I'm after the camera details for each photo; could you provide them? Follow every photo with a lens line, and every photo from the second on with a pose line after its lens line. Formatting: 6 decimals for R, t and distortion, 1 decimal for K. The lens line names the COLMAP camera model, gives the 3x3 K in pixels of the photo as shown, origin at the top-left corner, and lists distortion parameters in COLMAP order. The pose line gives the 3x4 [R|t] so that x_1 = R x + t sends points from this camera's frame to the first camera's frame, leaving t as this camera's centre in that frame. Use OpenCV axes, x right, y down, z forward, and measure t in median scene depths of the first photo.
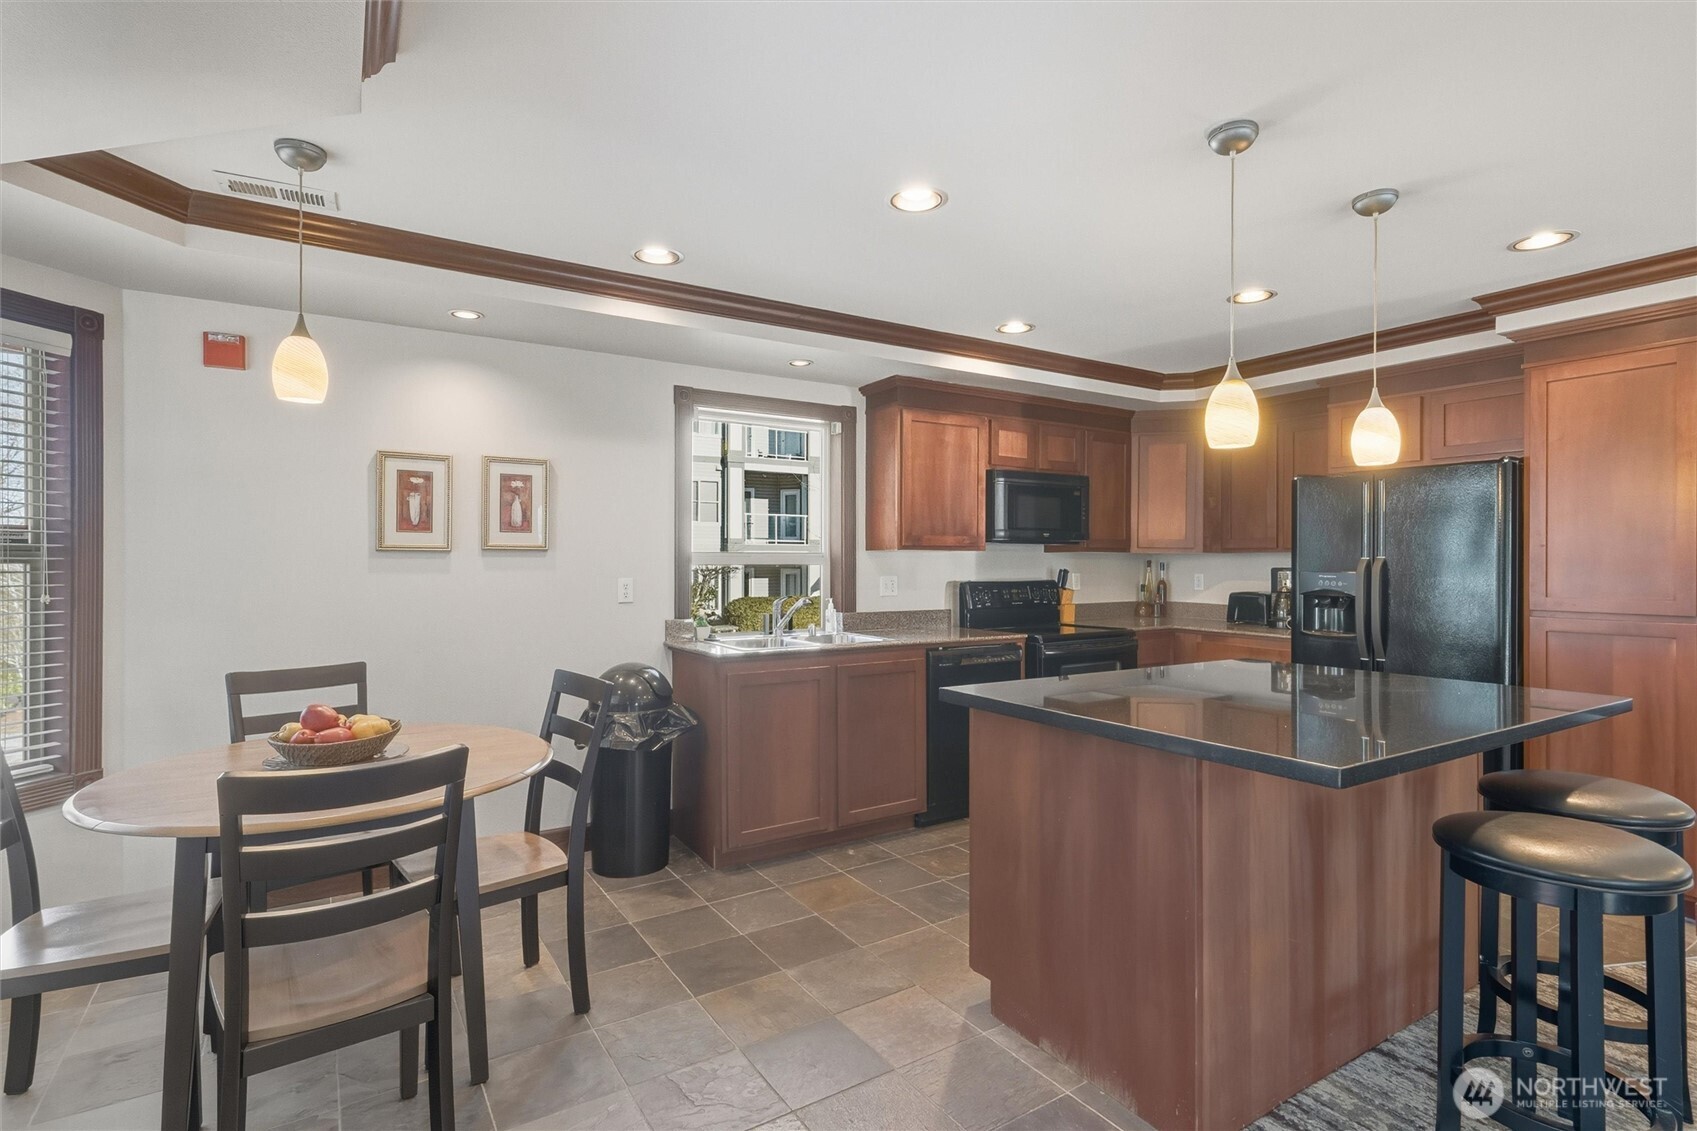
lens RADIAL K [[821.7, 0, 847.3], [0, 821.7, 560.3], [0, 0, 1]] dist [0.002070, 0.000300]
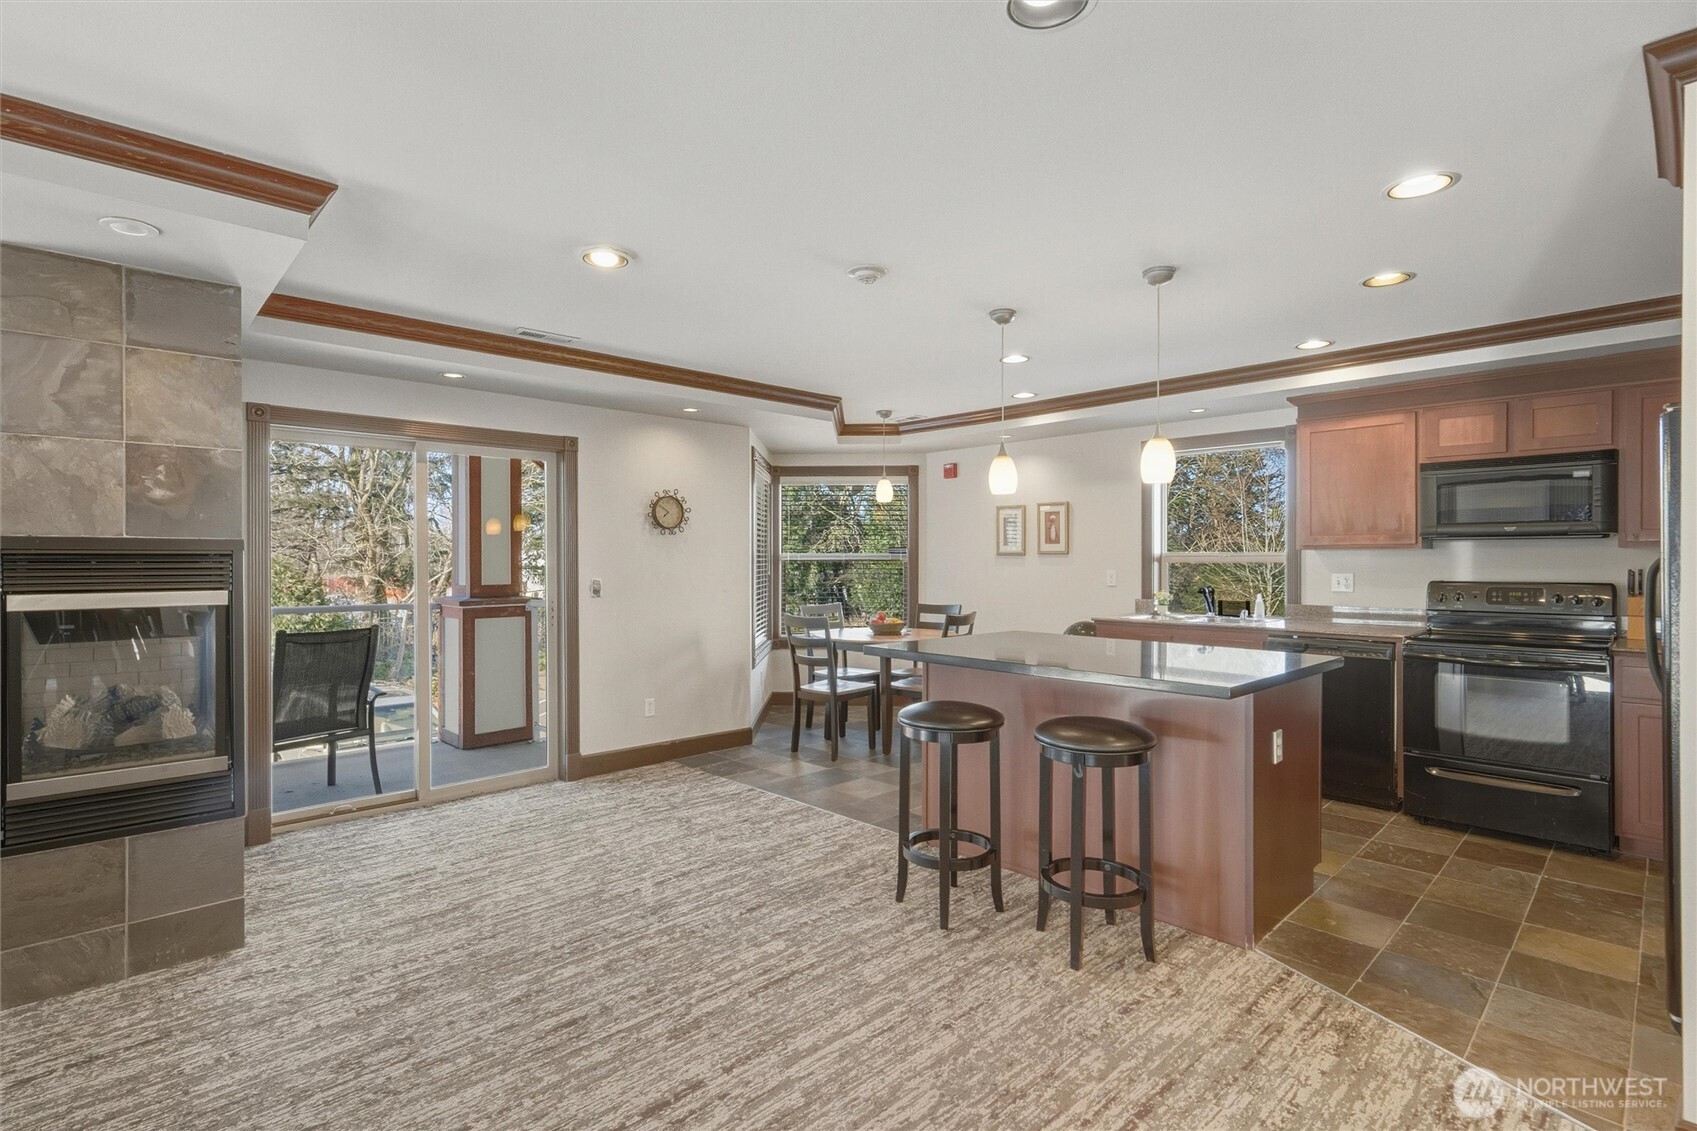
lens RADIAL K [[821.7, 0, 847.3], [0, 821.7, 560.3], [0, 0, 1]] dist [0.002070, 0.000300]
pose [[0.223877, -0.003743, -0.974610, 1.272710], [0.001443, 0.999993, -0.003509, 0.008748], [0.974616, -0.000620, 0.223880, 0.154529]]
